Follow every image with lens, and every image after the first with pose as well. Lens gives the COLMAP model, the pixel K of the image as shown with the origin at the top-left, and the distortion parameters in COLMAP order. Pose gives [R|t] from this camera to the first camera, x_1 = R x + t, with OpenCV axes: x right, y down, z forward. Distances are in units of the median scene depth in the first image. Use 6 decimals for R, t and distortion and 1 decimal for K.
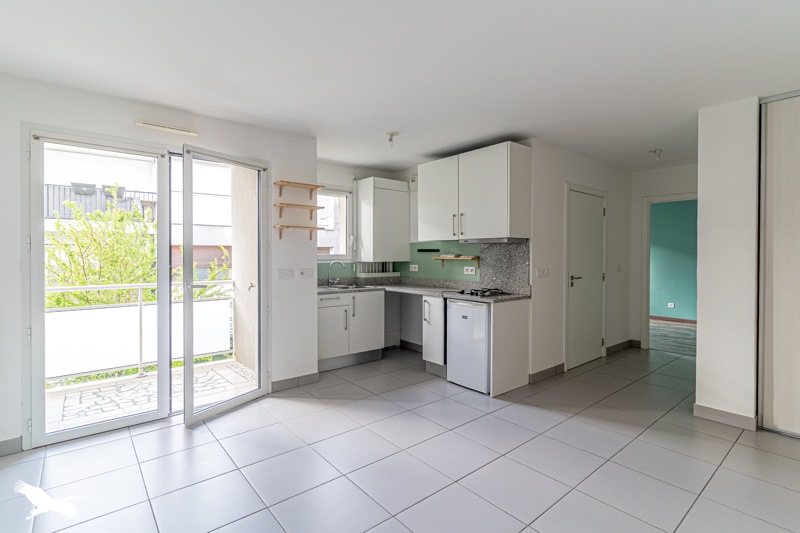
lens RADIAL K [[386.6, 0, 400.2], [0, 386.6, 255.3], [0, 0, 1]] dist [-0.000049, 0.000051]
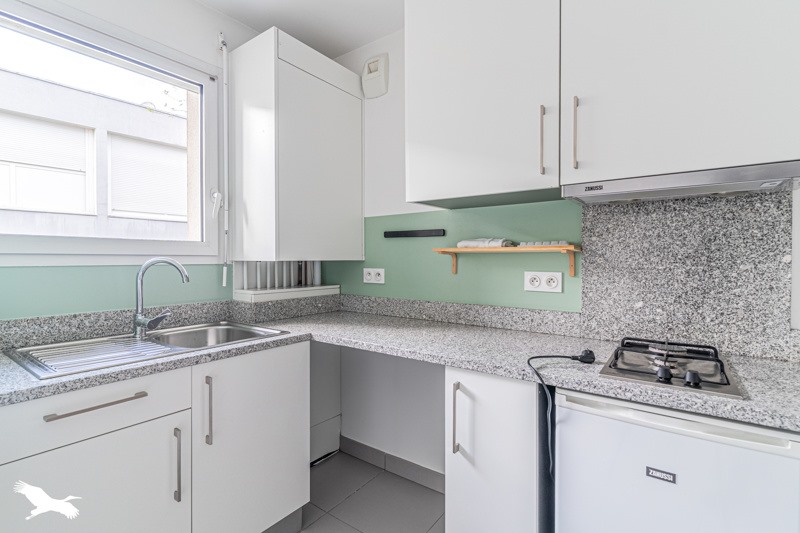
lens RADIAL K [[385.4, 0, 387.2], [0, 385.4, 263.0], [0, 0, 1]] dist [-0.000738, 0.000074]
pose [[0.976171, -0.004766, 0.216948, -0.046145], [0.002652, 0.999946, 0.010034, 0.015699], [-0.216985, -0.009220, 0.976131, 0.618304]]
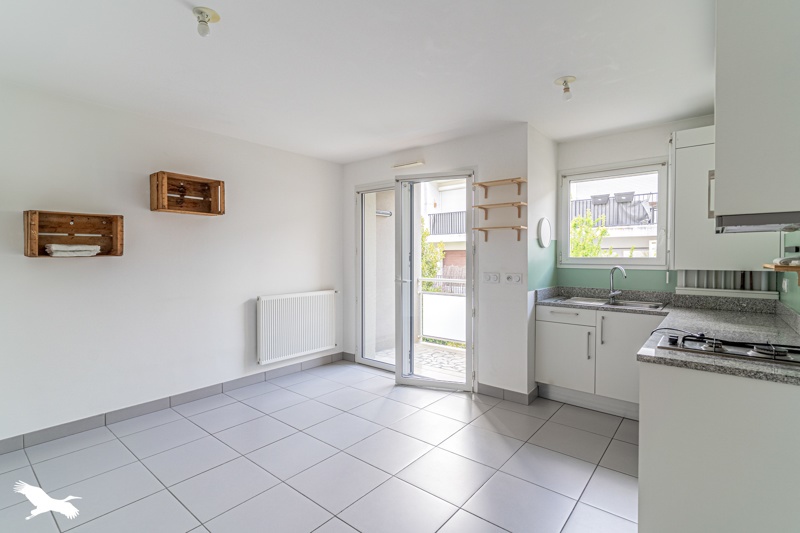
lens RADIAL K [[385.4, 0, 387.2], [0, 385.4, 263.0], [0, 0, 1]] dist [-0.000738, 0.000074]
pose [[0.167206, 0.016421, -0.985785, 0.462798], [-0.004124, 0.999864, 0.015956, -0.001483], [0.985913, 0.001398, 0.167251, 0.441768]]
